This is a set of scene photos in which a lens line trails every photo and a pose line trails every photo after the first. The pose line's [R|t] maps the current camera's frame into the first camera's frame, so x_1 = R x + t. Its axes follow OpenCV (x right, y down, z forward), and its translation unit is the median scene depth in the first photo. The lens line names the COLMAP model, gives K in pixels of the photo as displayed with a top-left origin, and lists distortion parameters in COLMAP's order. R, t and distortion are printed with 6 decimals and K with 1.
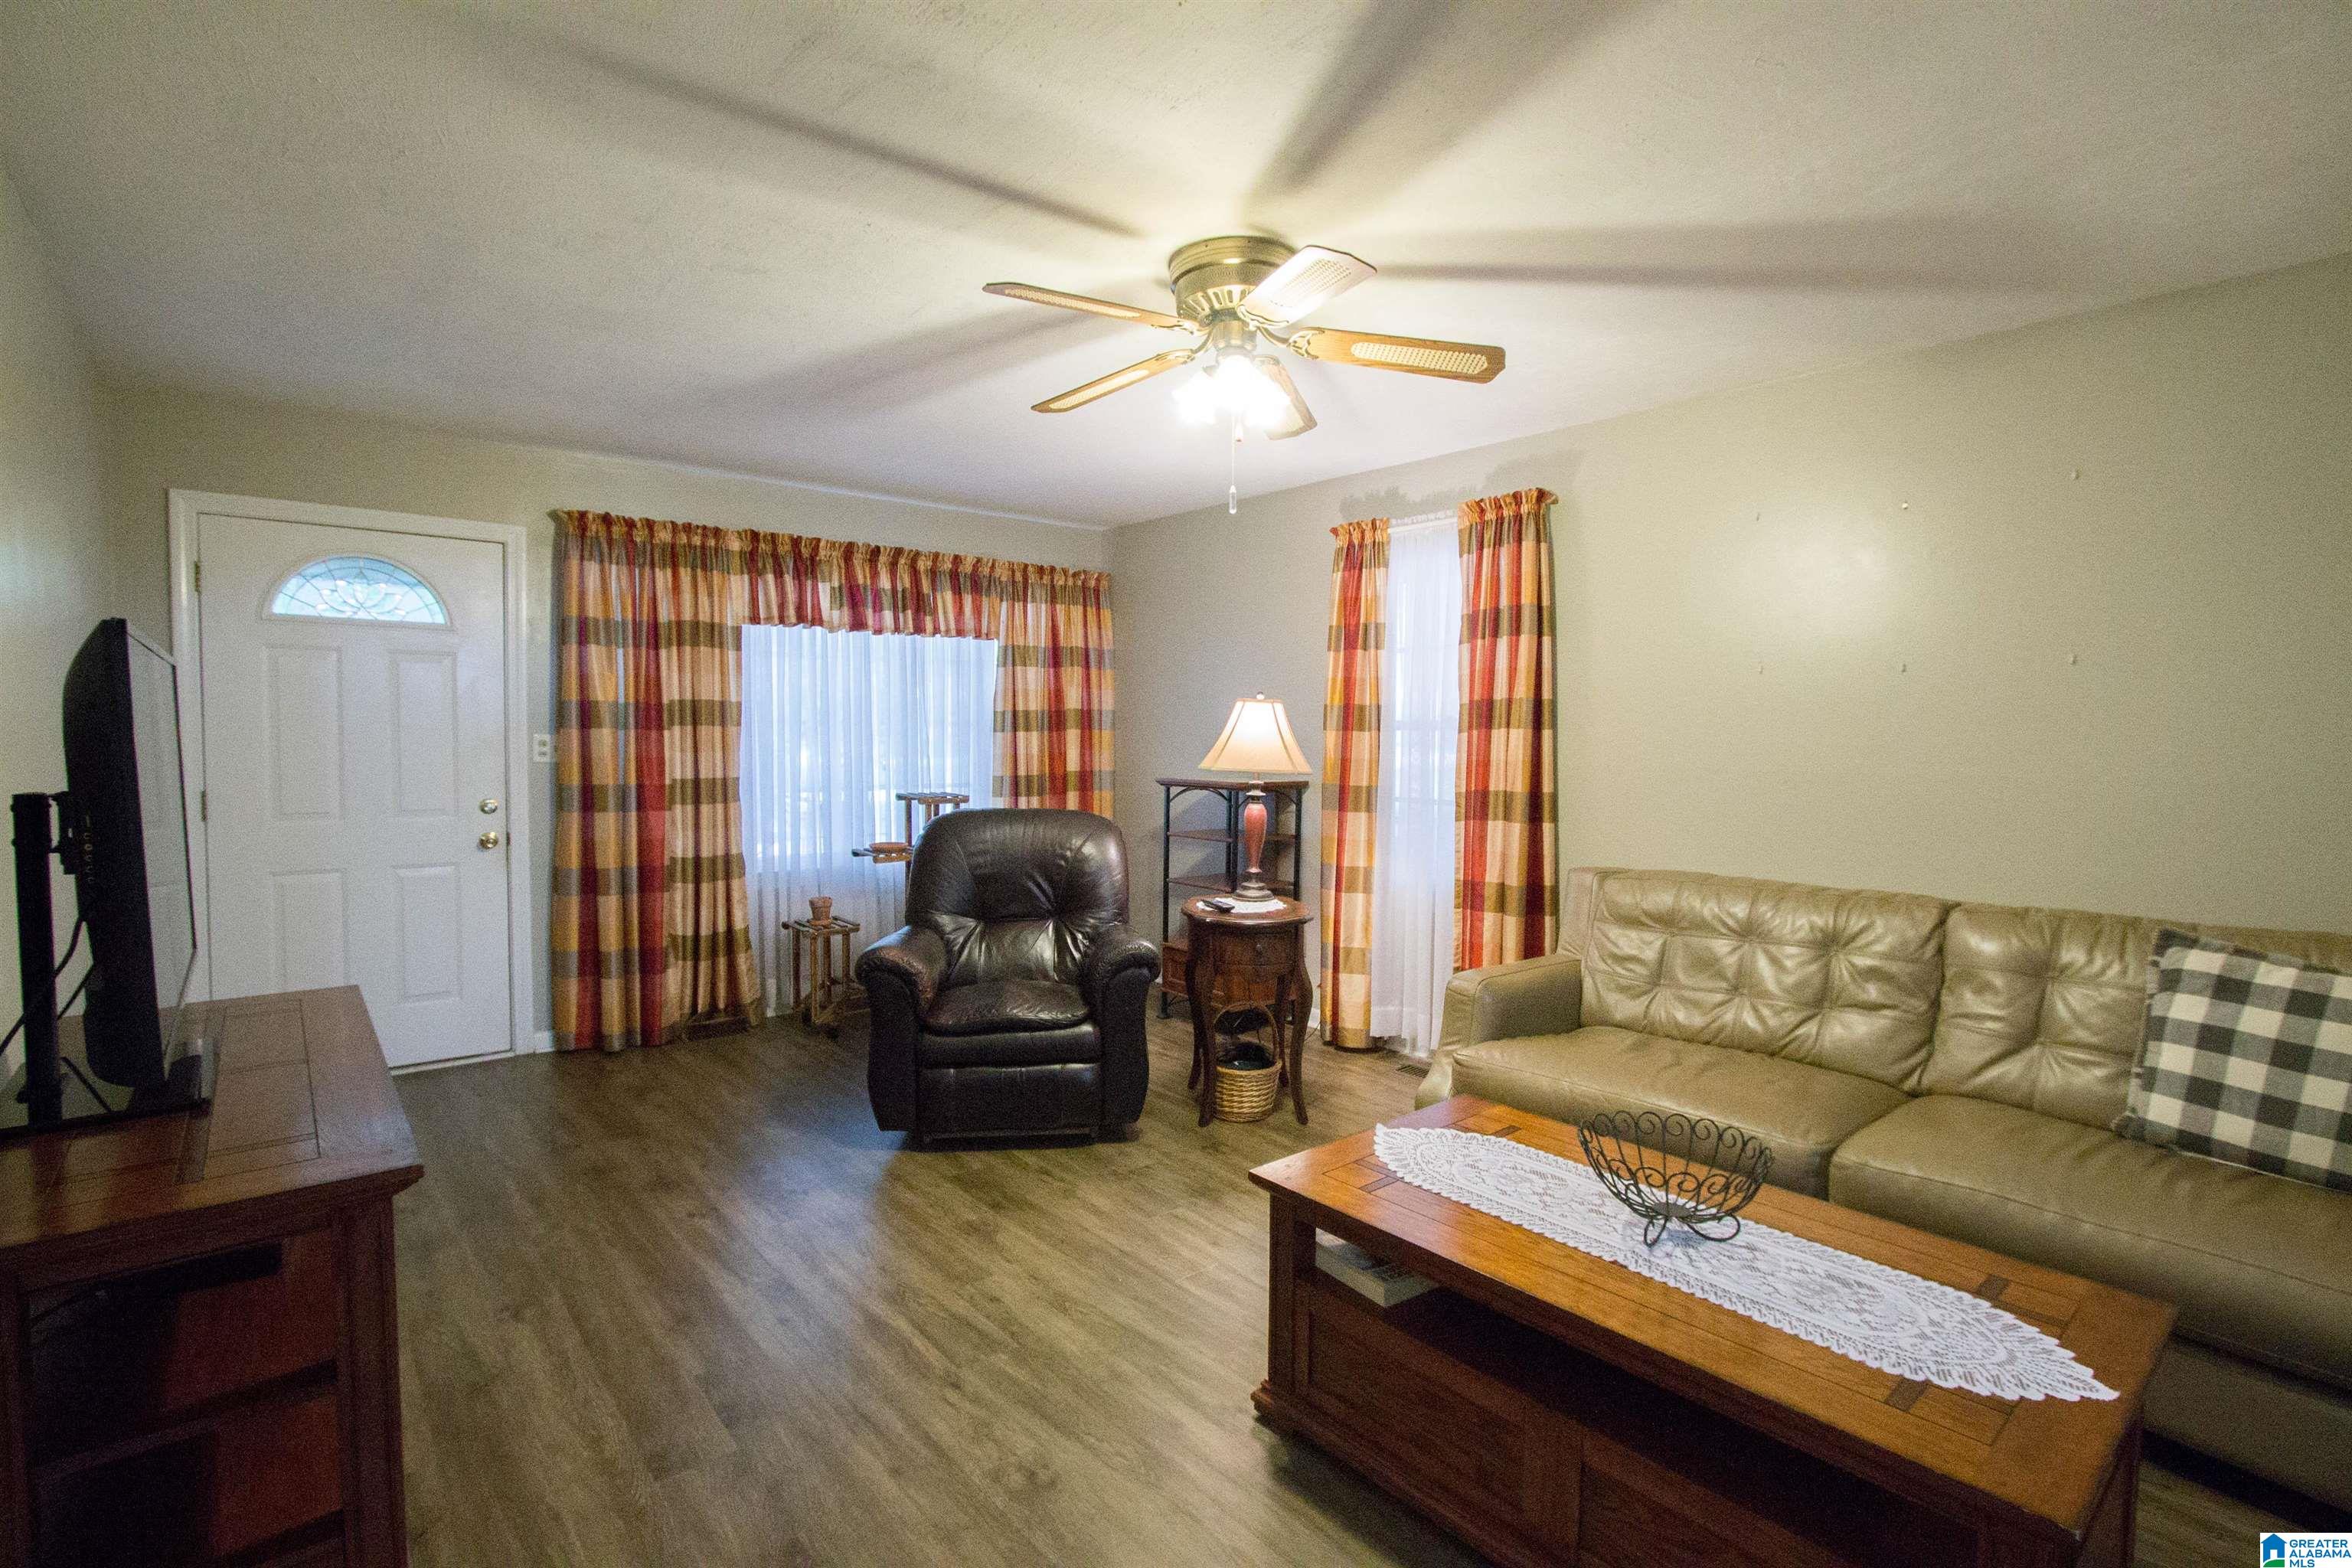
lens RADIAL K [[1097.9, 0, 1129.8], [0, 1097.9, 796.1], [0, 0, 1]] dist [-0.025228, 0.004695]
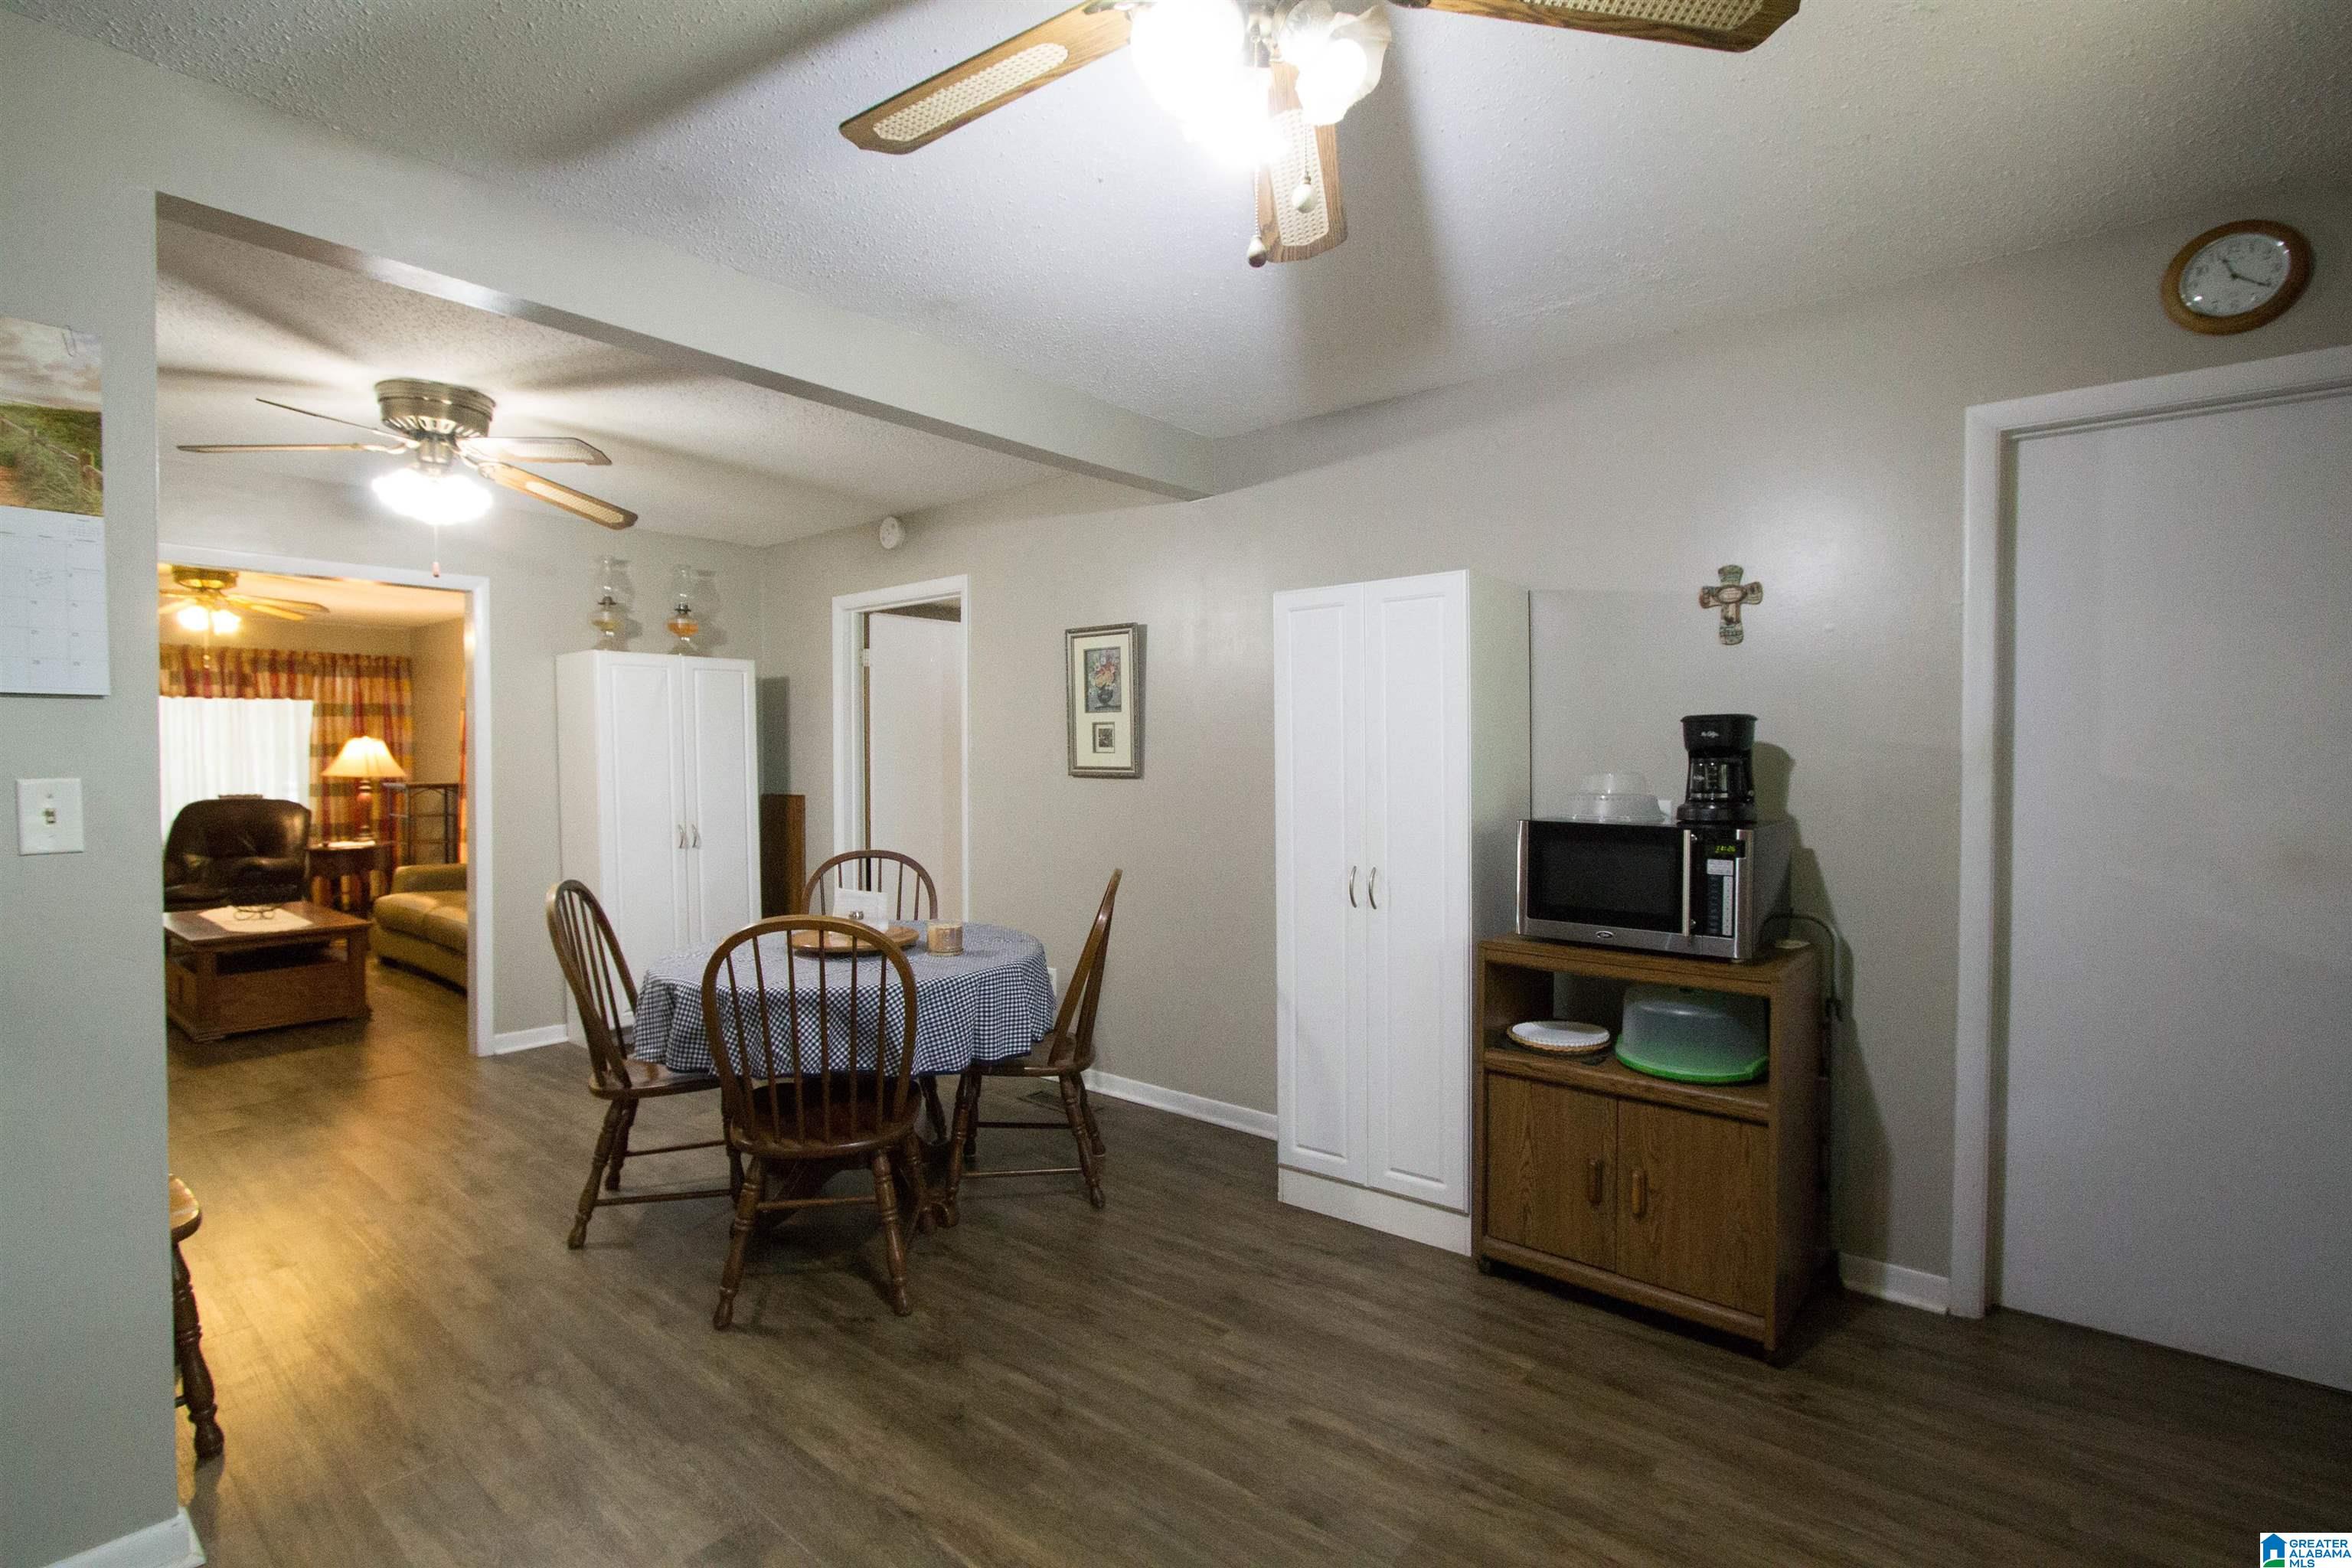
lens RADIAL K [[1097.9, 0, 1172.3], [0, 1097.9, 775.3], [0, 0, 1]] dist [-0.025228, 0.004695]
pose [[0.981898, -0.014036, 0.188890, 0.967697], [0.021659, 0.999029, -0.038357, 0.066654], [-0.188169, 0.041753, 0.981249, -0.941557]]
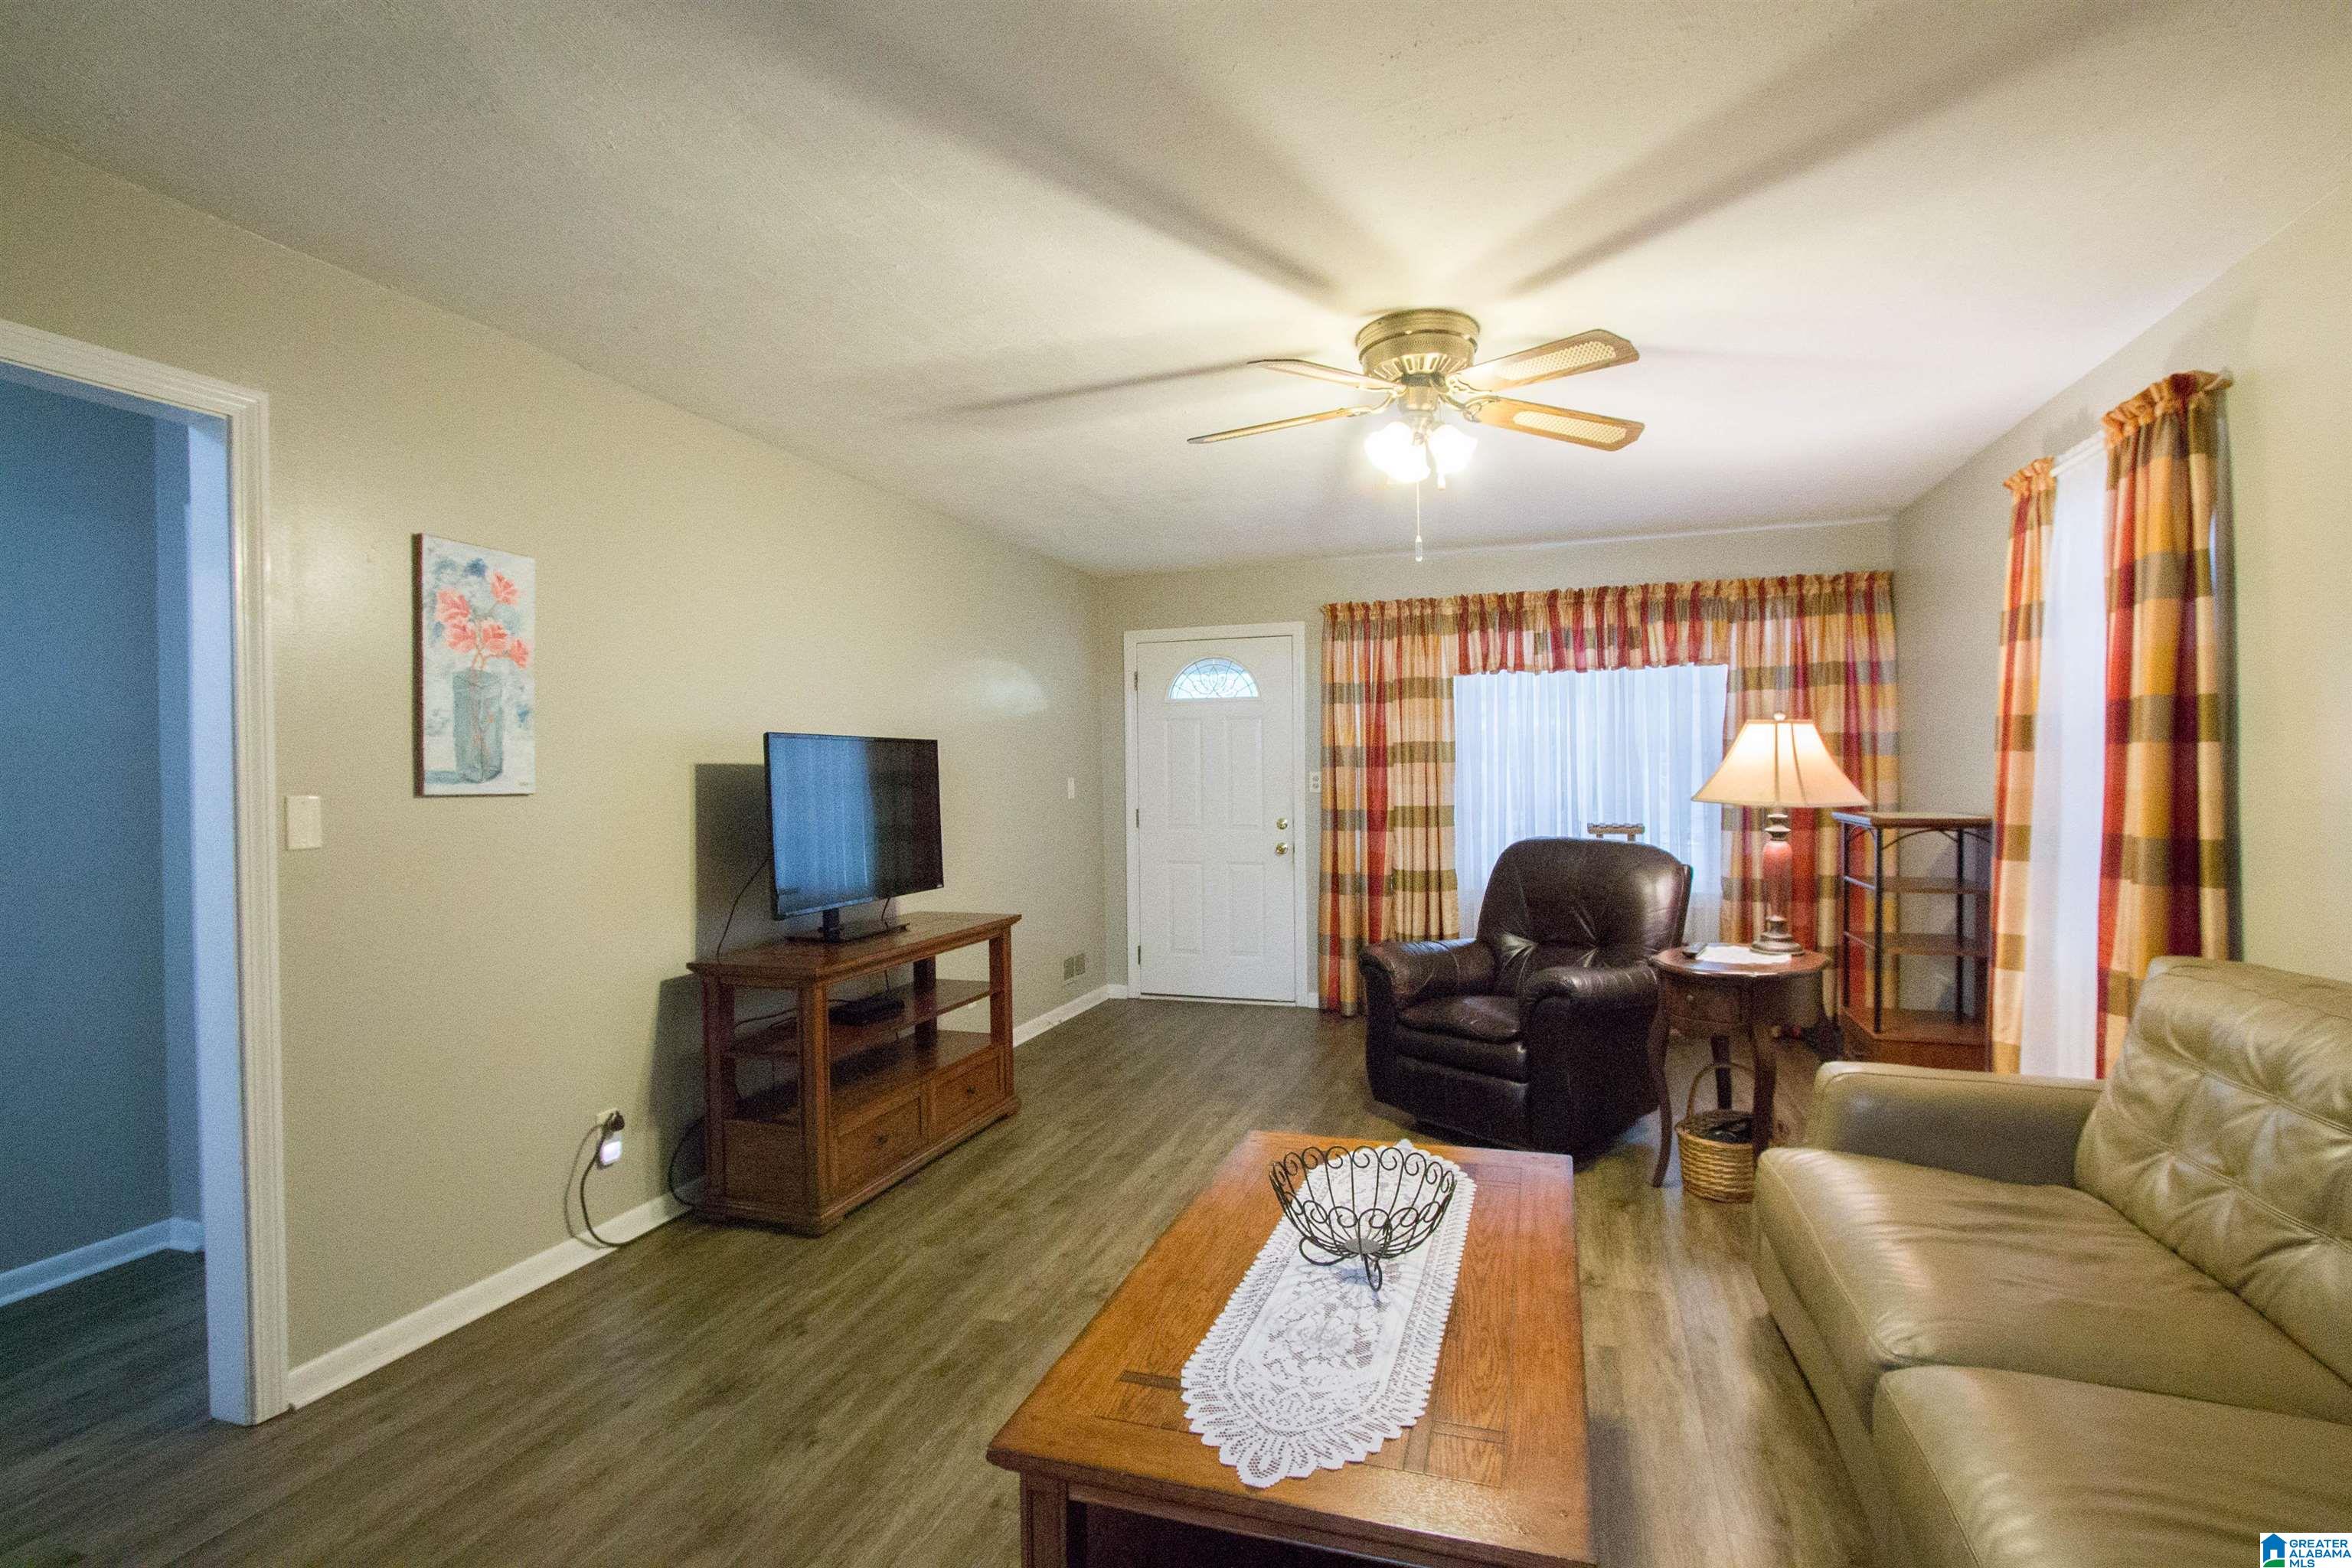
lens RADIAL K [[1097.9, 0, 1192.4], [0, 1097.9, 799.5], [0, 0, 1]] dist [-0.025228, 0.004695]
pose [[0.533000, 0.006394, -0.846091, 0.504320], [-0.030504, 0.999467, -0.011664, -0.001512], [0.845565, 0.032026, 0.532911, 0.136533]]
